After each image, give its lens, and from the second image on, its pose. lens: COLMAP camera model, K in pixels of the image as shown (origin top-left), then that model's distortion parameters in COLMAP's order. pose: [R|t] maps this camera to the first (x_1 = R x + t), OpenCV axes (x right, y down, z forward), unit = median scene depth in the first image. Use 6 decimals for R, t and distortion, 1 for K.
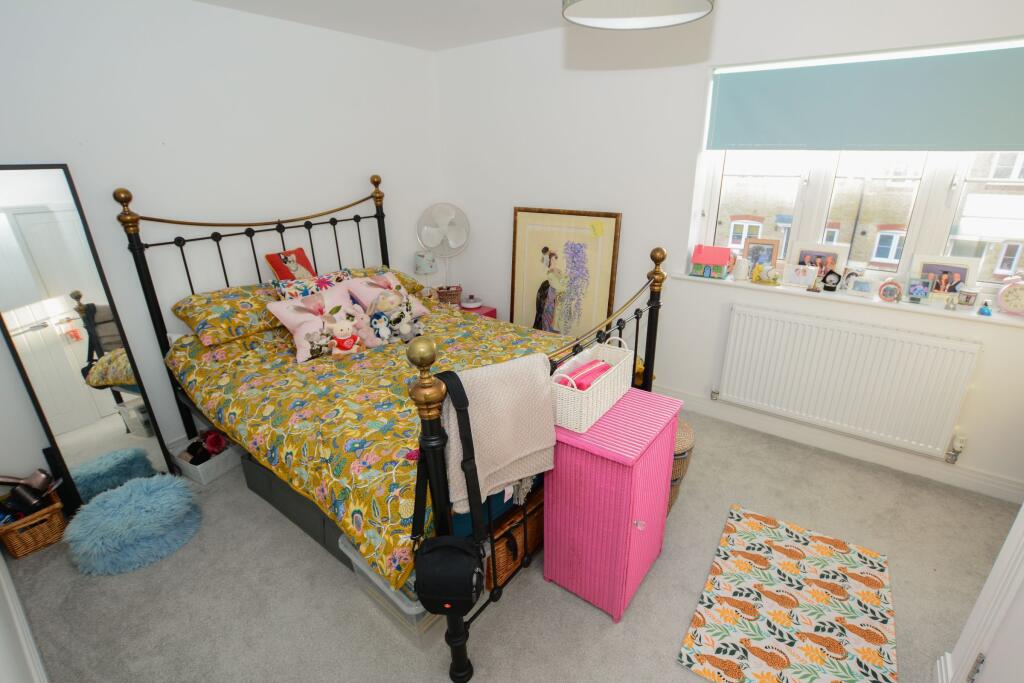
lens RADIAL K [[482.8, 0, 515.7], [0, 482.8, 356.9], [0, 0, 1]] dist [-0.018779, -0.000155]
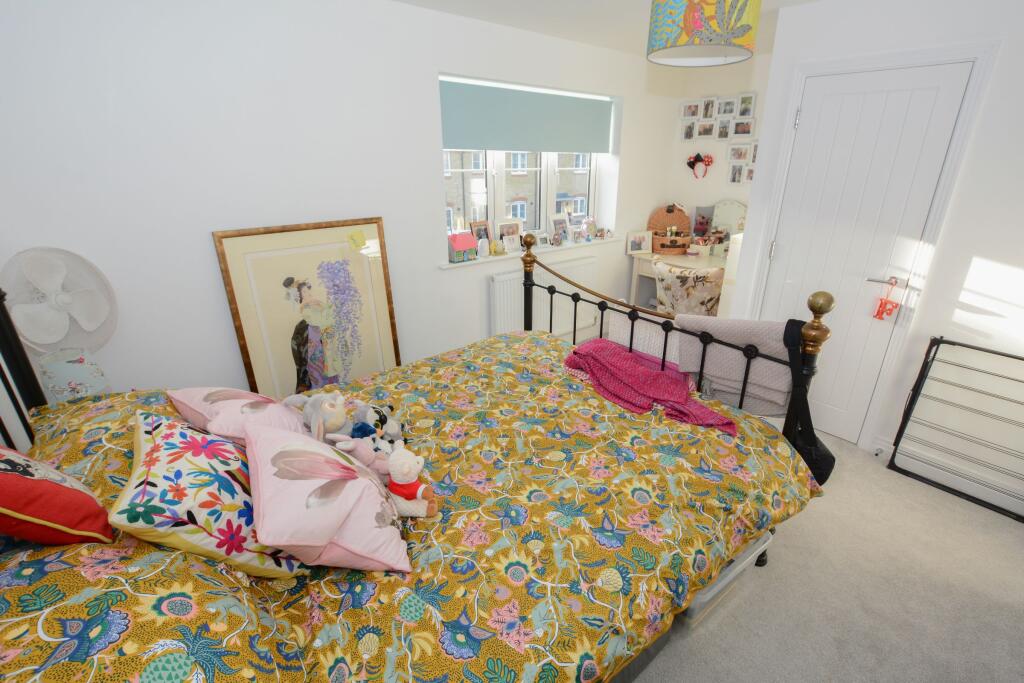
lens RADIAL K [[472.2, 0, 512.0], [0, 472.2, 341.5], [0, 0, 1]] dist [-0.000780, 0.000006]
pose [[0.247912, -0.364681, 0.897523, -0.534399], [0.365204, 0.893275, 0.262079, -0.207855], [-0.897310, 0.262806, 0.354637, 0.474432]]
